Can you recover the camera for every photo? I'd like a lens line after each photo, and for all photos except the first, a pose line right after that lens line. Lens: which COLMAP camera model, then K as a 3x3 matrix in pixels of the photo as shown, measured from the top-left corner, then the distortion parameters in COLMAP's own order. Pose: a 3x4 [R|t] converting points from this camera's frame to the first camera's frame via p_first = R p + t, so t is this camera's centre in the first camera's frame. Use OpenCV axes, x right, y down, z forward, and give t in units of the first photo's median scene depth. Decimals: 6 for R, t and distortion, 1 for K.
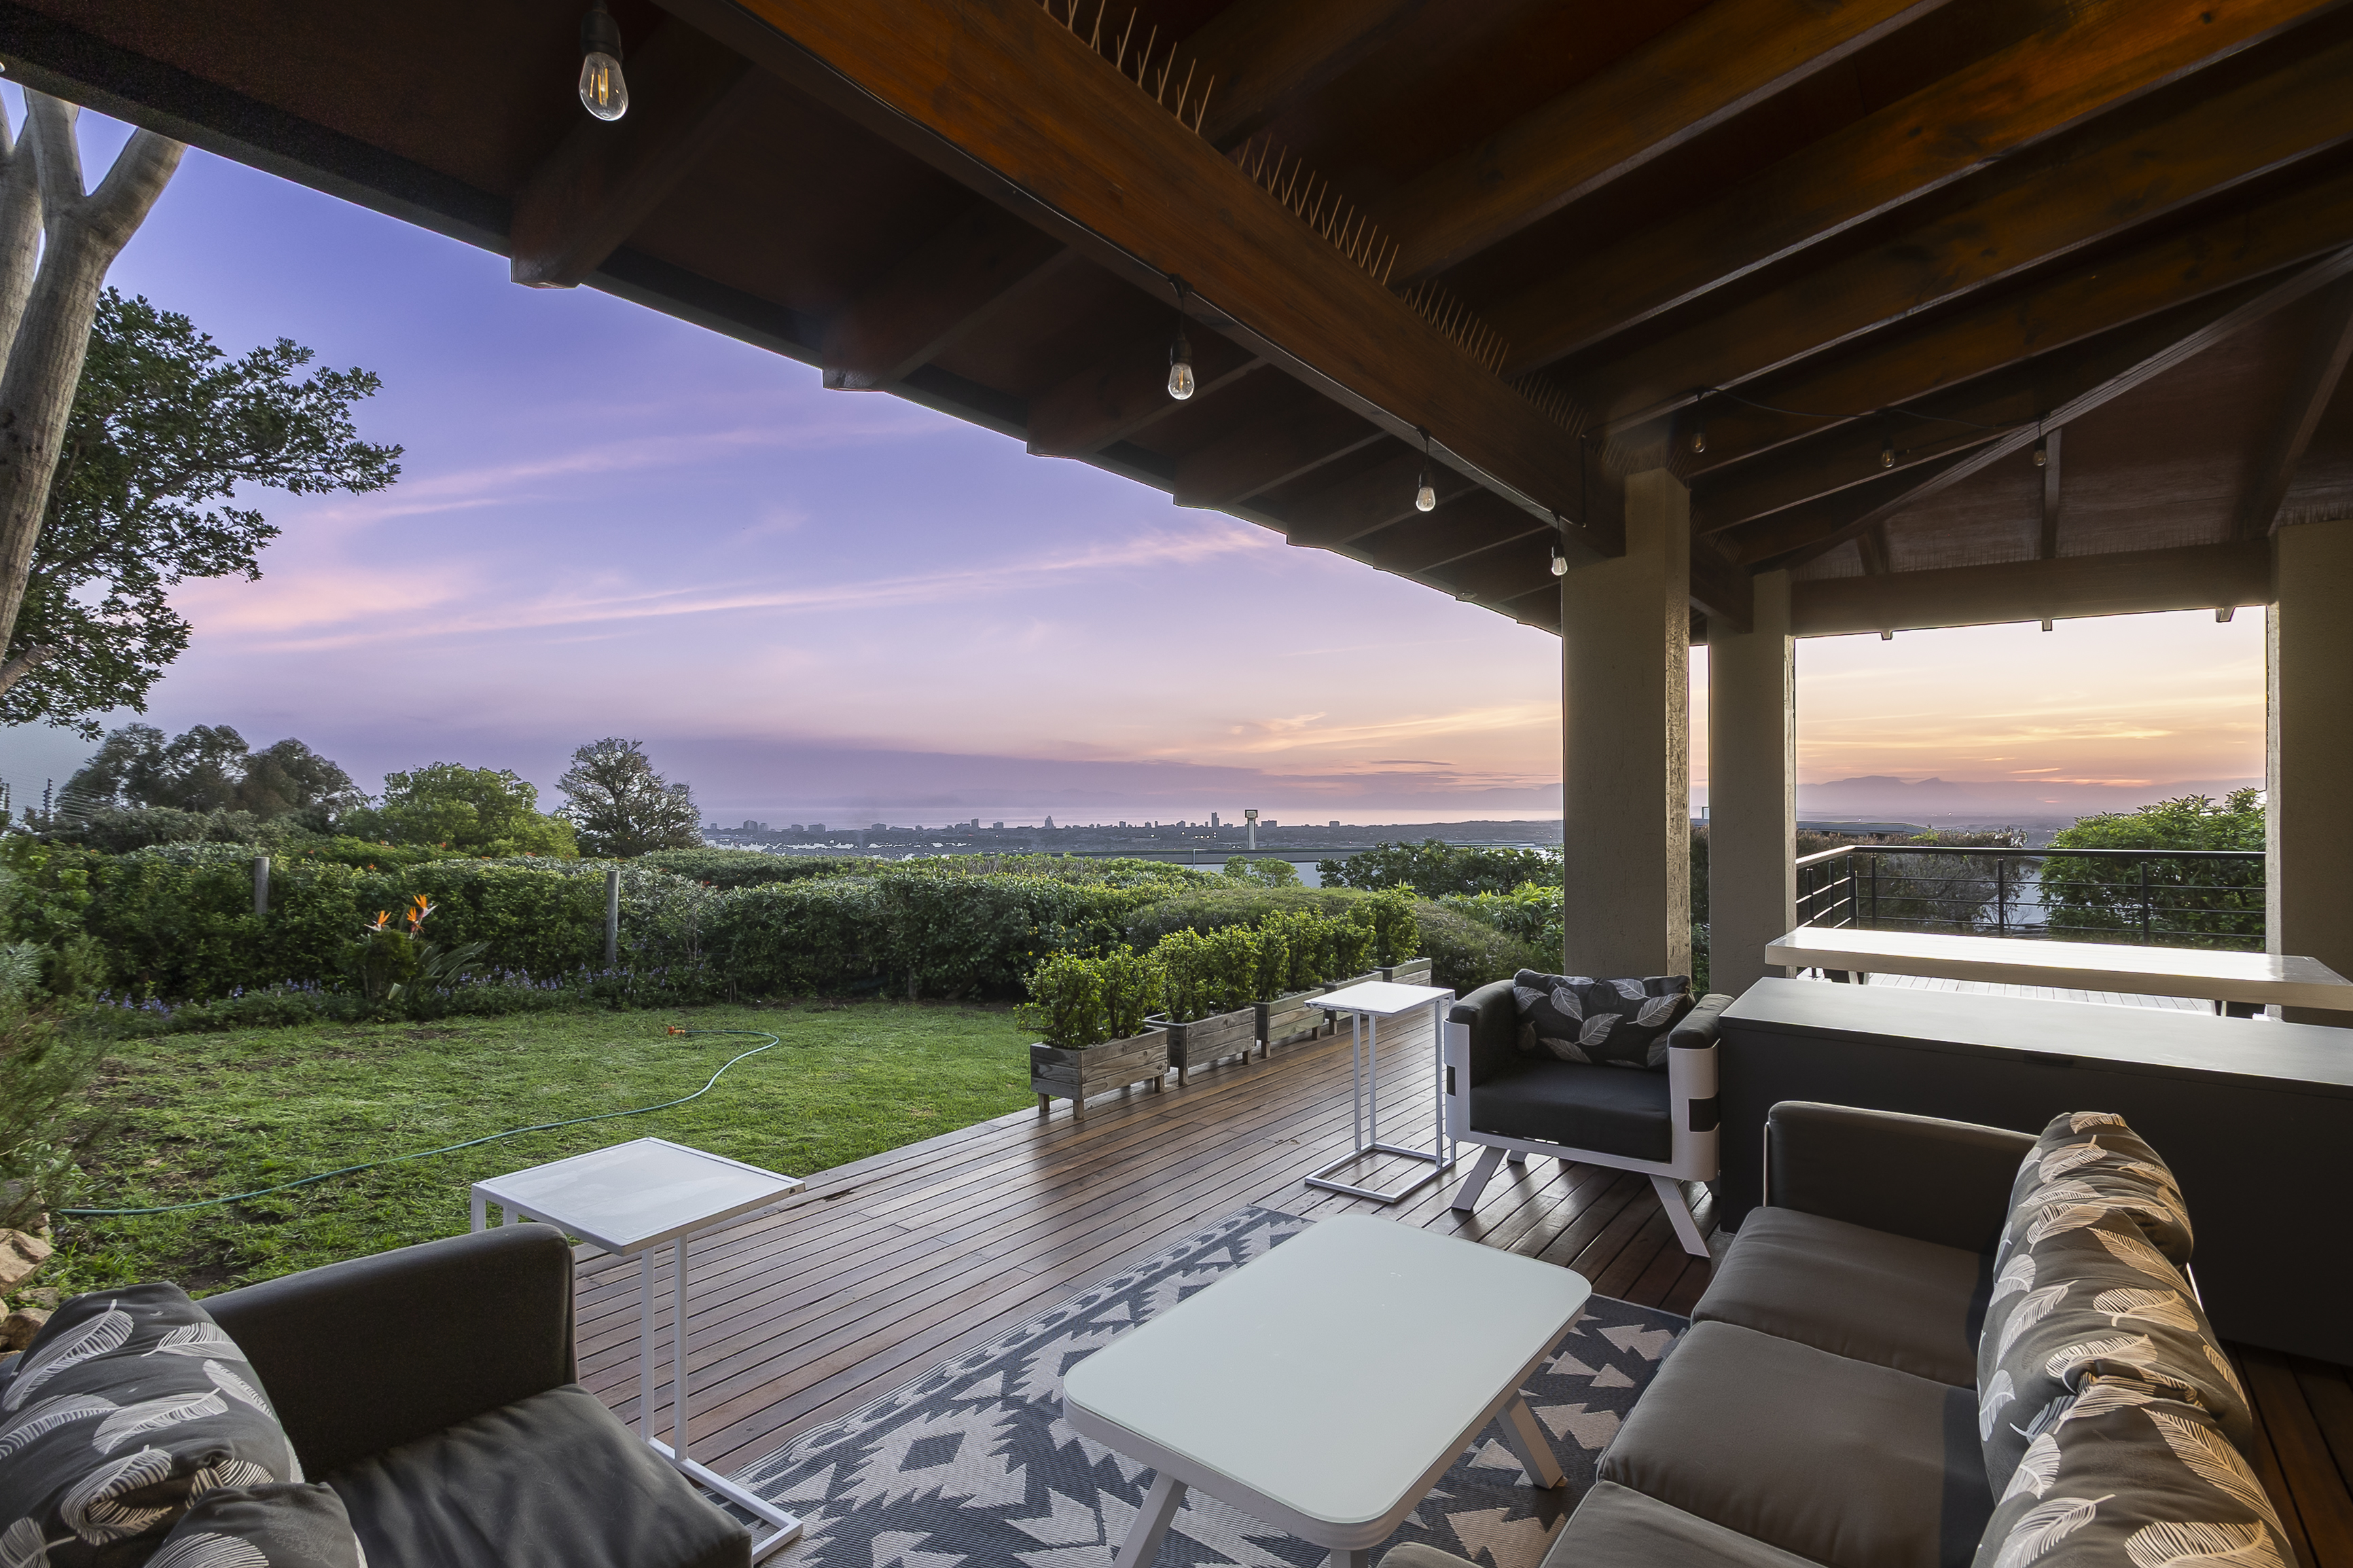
lens RADIAL K [[1108.3, 0, 1187.3], [0, 1108.3, 793.5], [0, 0, 1]] dist [-0.002194, -0.000414]
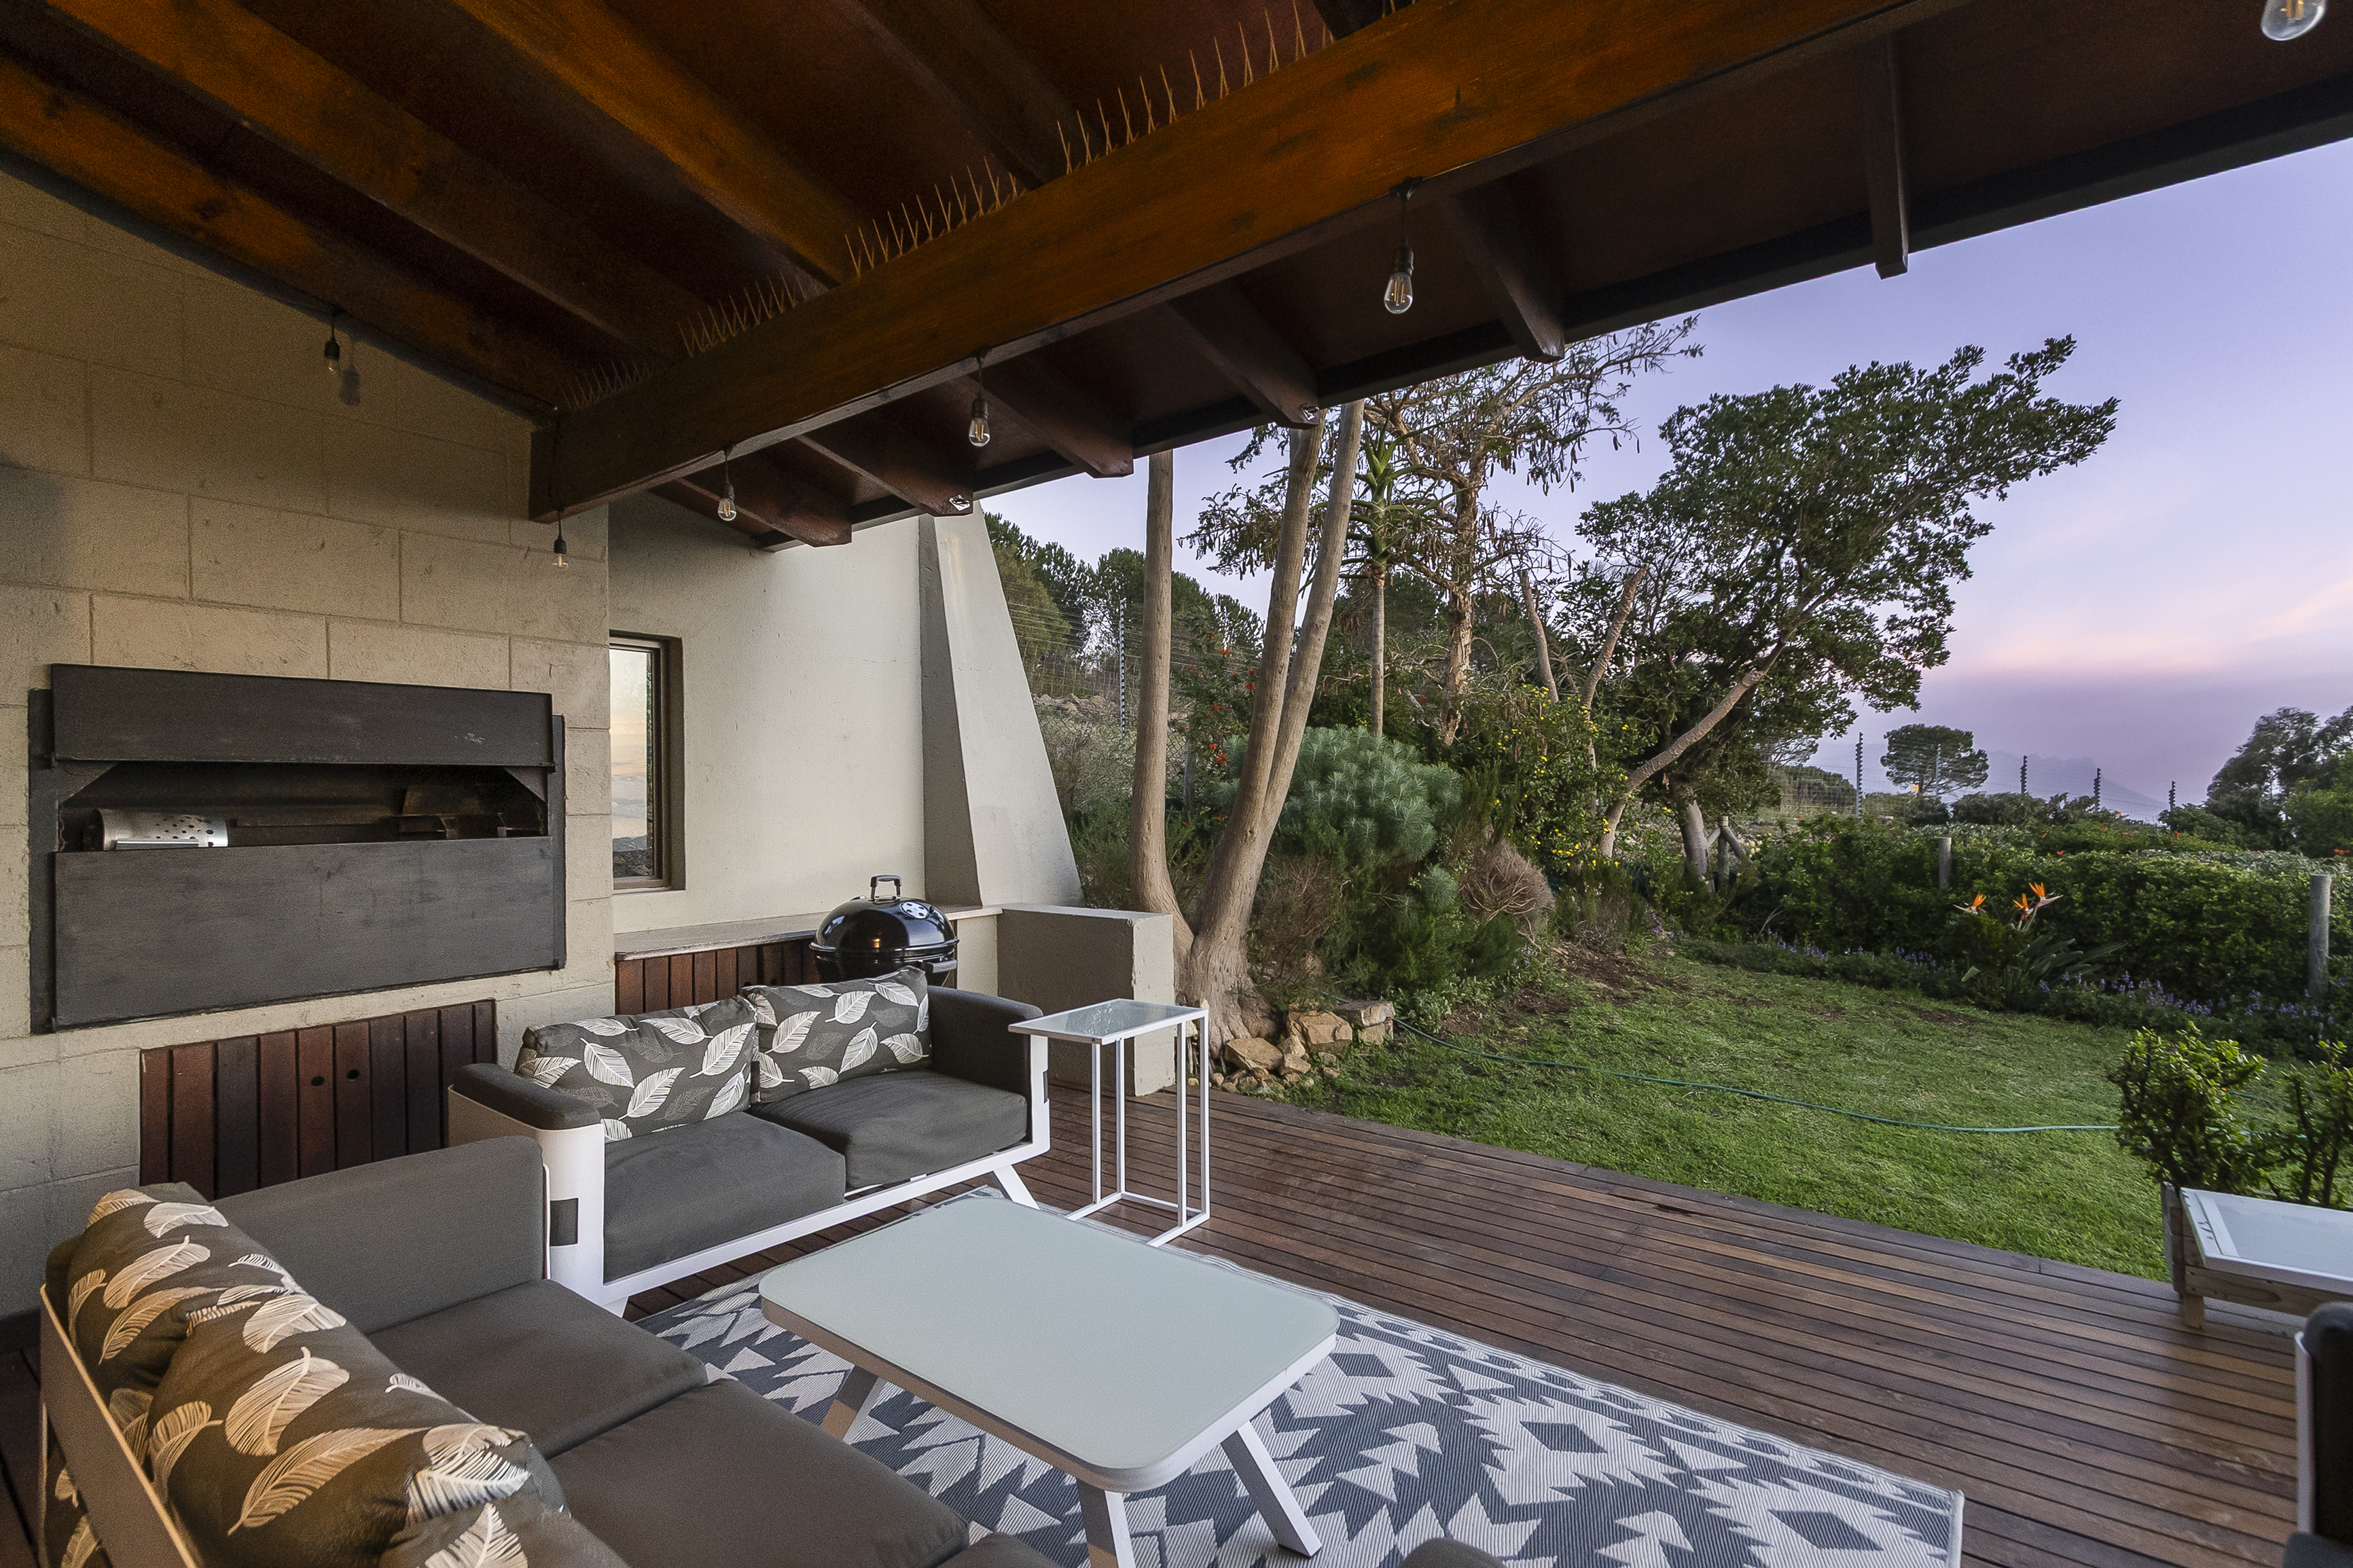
lens RADIAL K [[1108.3, 0, 1164.9], [0, 1108.3, 791.6], [0, 0, 1]] dist [-0.002194, -0.000414]
pose [[-0.027867, -0.002135, -0.999609, 0.248565], [0.010804, 0.999939, -0.002437, 0.006992], [0.999553, -0.010868, -0.027842, 0.251378]]
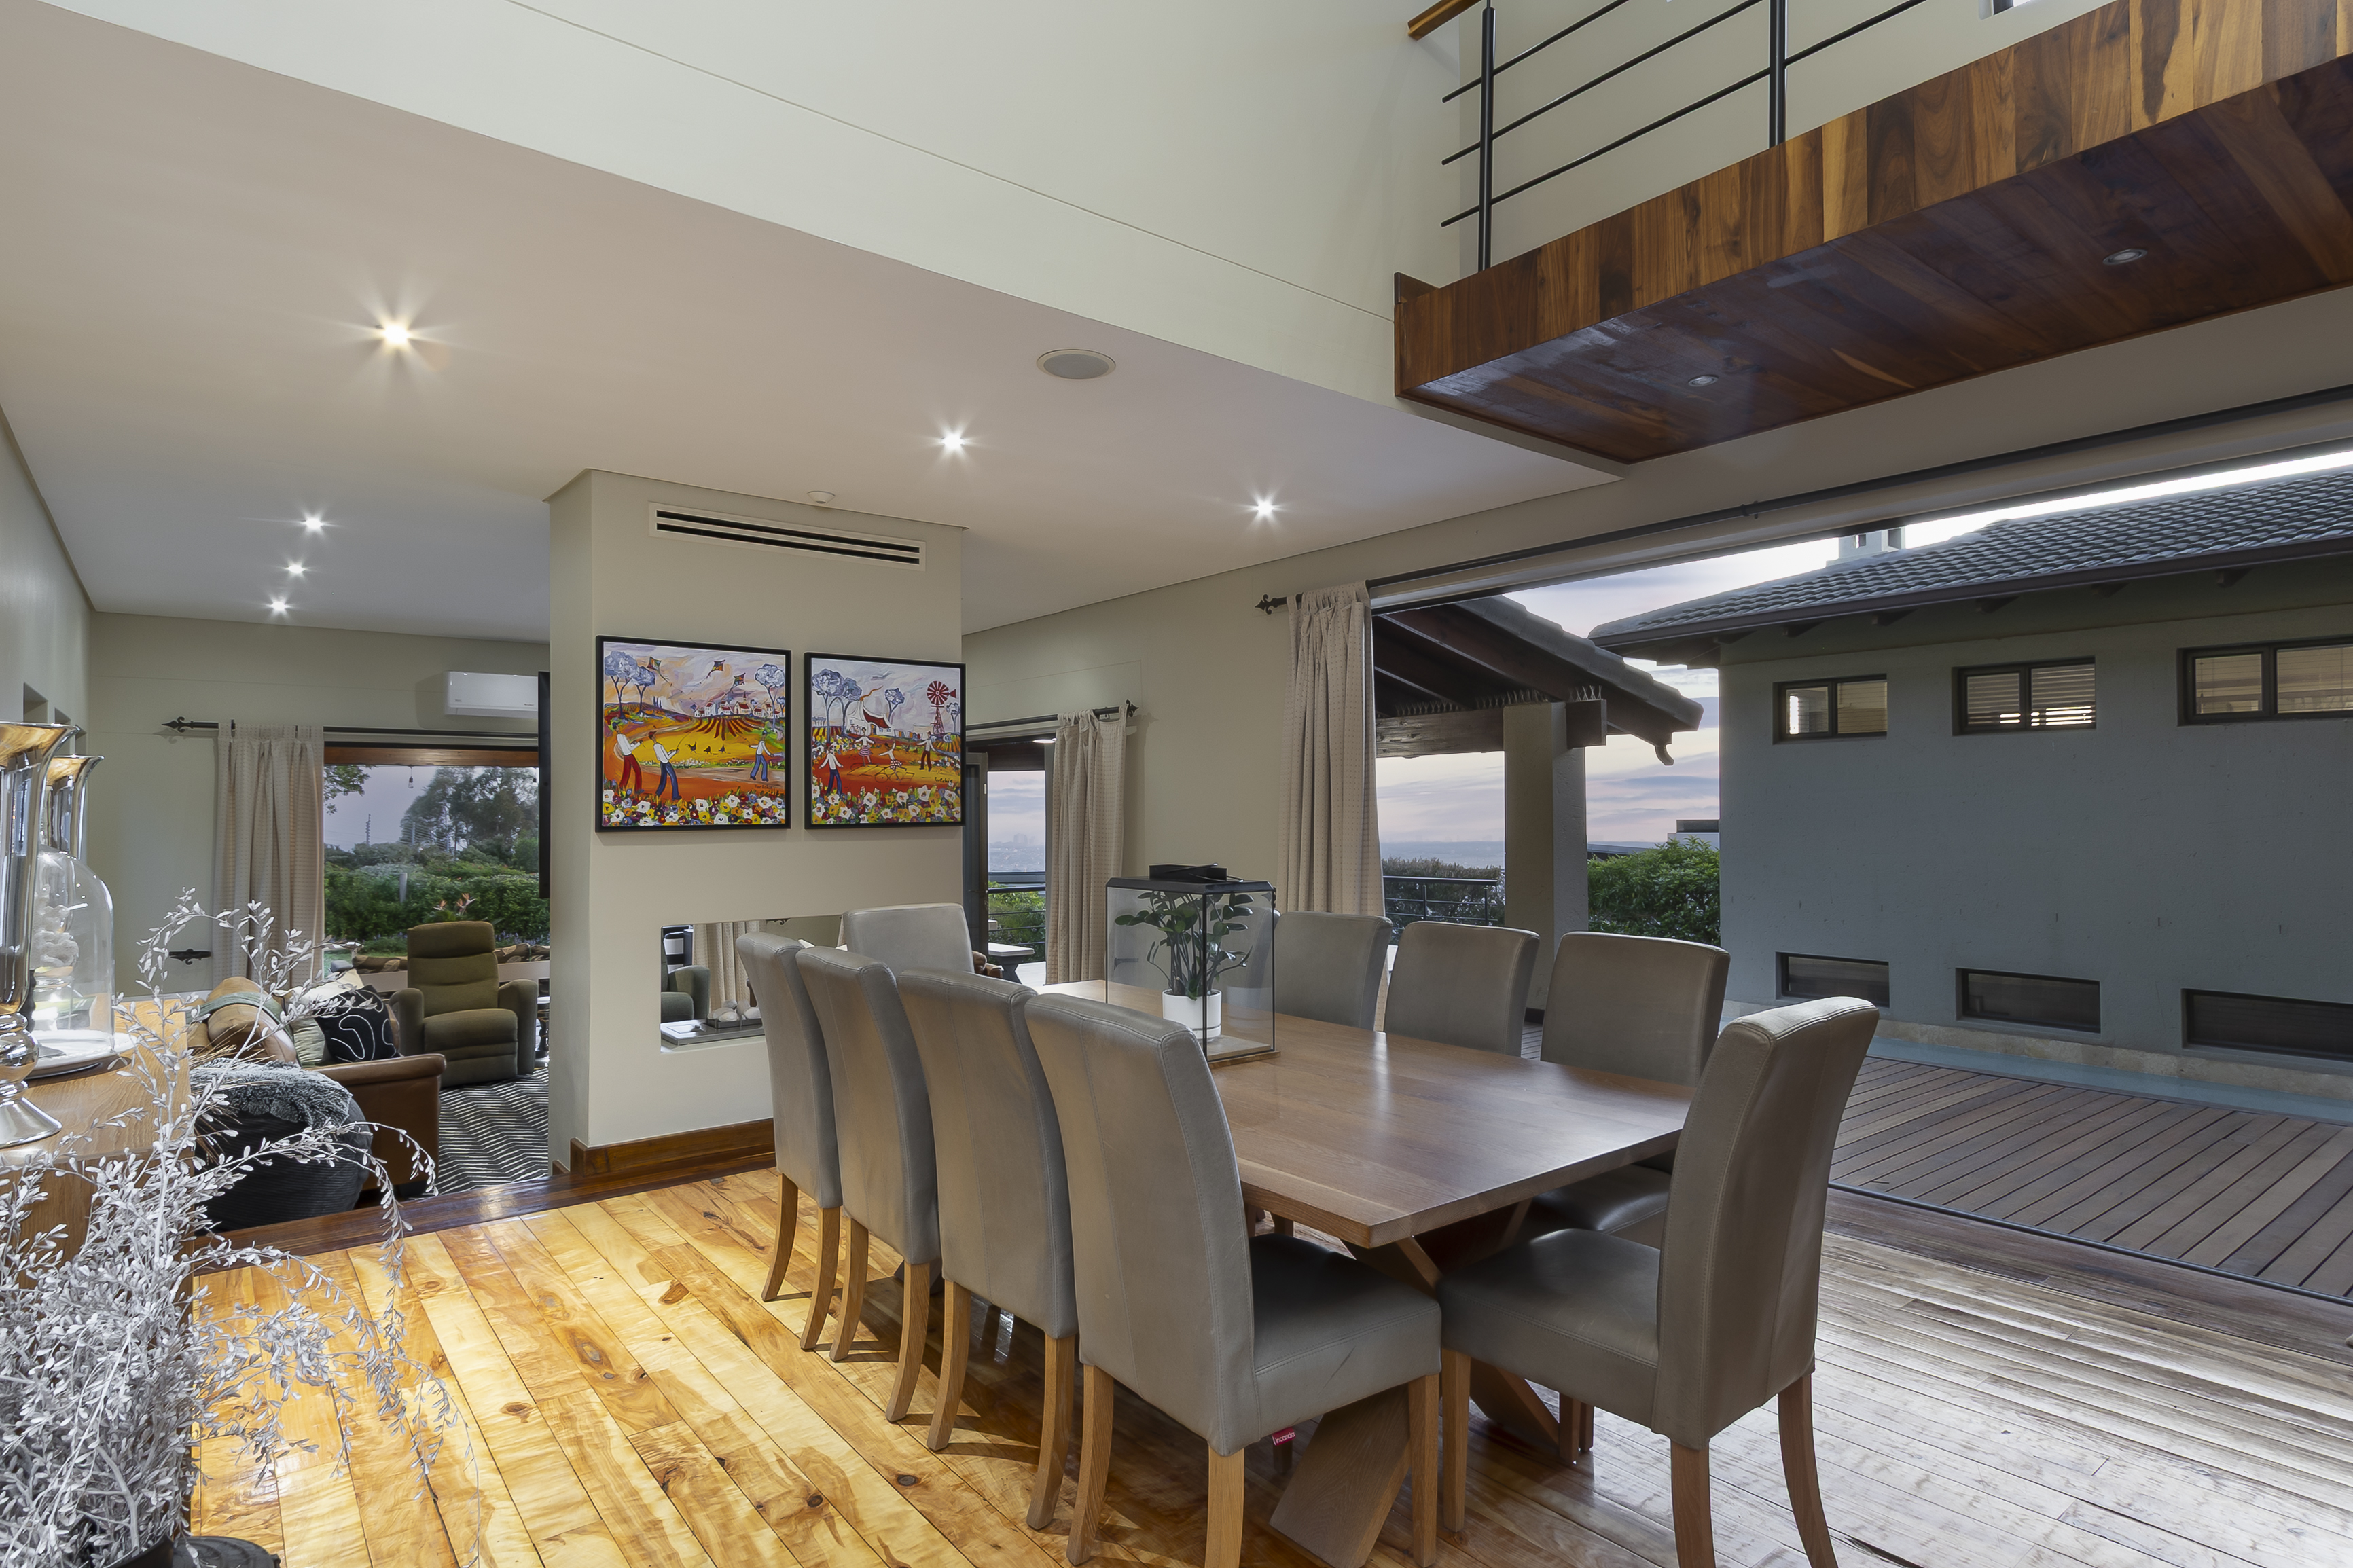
lens RADIAL K [[1235.7, 0, 1192.0], [0, 1235.7, 789.0], [0, 0, 1]] dist [-0.001625, -0.001672]
pose [[0.969990, -0.006199, -0.243067, 0.965814], [0.003448, 0.999925, -0.011743, -0.055311], [0.243122, 0.010552, 0.969938, -0.717355]]
